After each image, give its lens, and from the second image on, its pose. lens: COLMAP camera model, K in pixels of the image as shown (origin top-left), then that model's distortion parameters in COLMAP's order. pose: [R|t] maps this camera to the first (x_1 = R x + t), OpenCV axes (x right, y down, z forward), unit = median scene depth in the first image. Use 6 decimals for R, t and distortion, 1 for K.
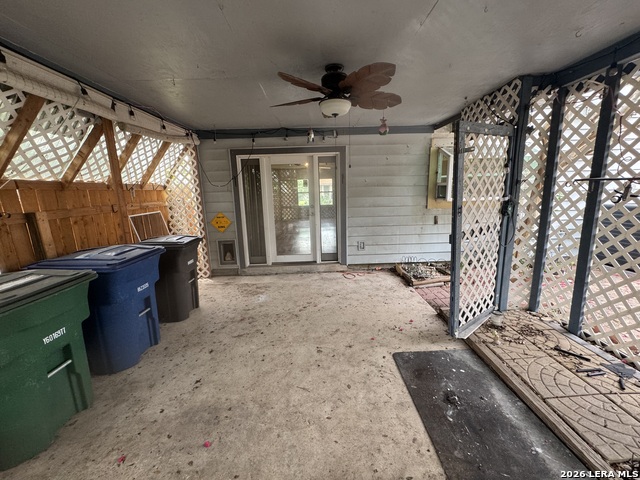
lens RADIAL K [[256.4, 0, 319.1], [0, 256.4, 239.3], [0, 0, 1]] dist [-0.001133, 0.000118]
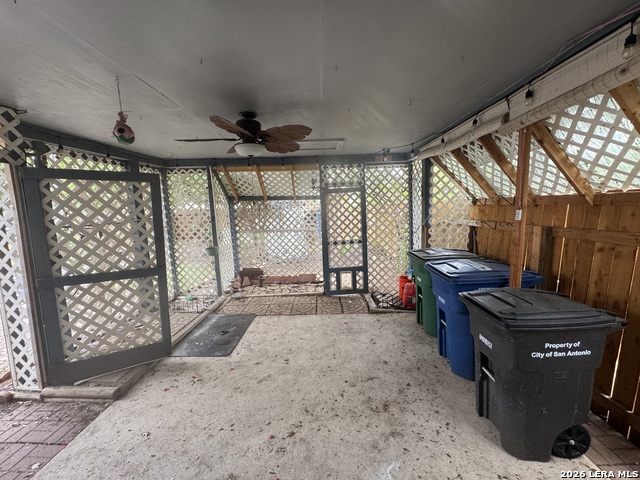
lens RADIAL K [[256.4, 0, 319.1], [0, 256.4, 239.3], [0, 0, 1]] dist [-0.001133, 0.000118]
pose [[-0.997022, 0.059360, 0.049223, -0.228746], [0.071906, 0.946241, 0.315368, -0.420321], [-0.027856, 0.317968, -0.947692, 1.896655]]
